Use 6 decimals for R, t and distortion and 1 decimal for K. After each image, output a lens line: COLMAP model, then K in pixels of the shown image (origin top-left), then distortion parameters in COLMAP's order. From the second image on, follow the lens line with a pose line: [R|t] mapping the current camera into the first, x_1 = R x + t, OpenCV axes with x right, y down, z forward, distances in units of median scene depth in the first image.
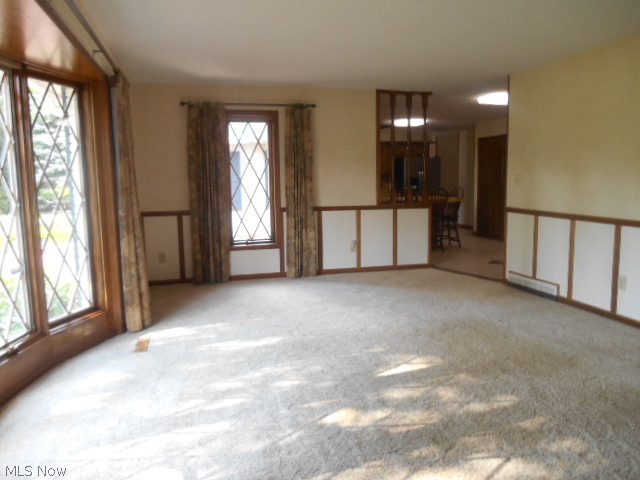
lens RADIAL K [[486.2, 0, 320.0], [0, 486.2, 240.0], [0, 0, 1]] dist [-0.008022, -0.003124]
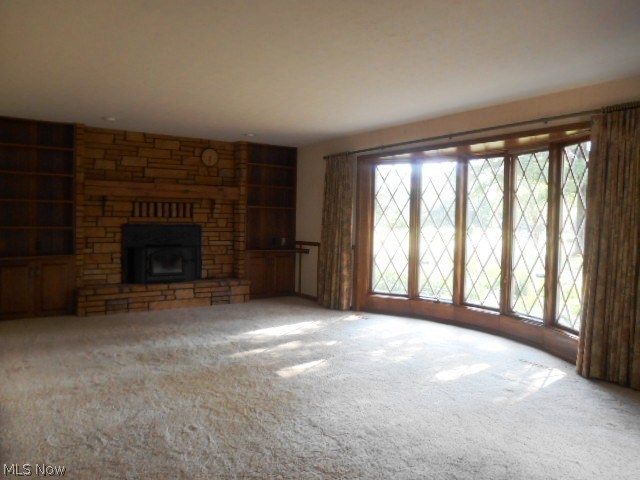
lens RADIAL K [[486.2, 0, 320.0], [0, 486.2, 240.0], [0, 0, 1]] dist [-0.008022, -0.003124]
pose [[-0.943244, 0.013250, -0.331837, 0.566654], [-0.046733, 0.983965, 0.172128, -0.284323], [0.328796, 0.177866, -0.927500, 2.164474]]
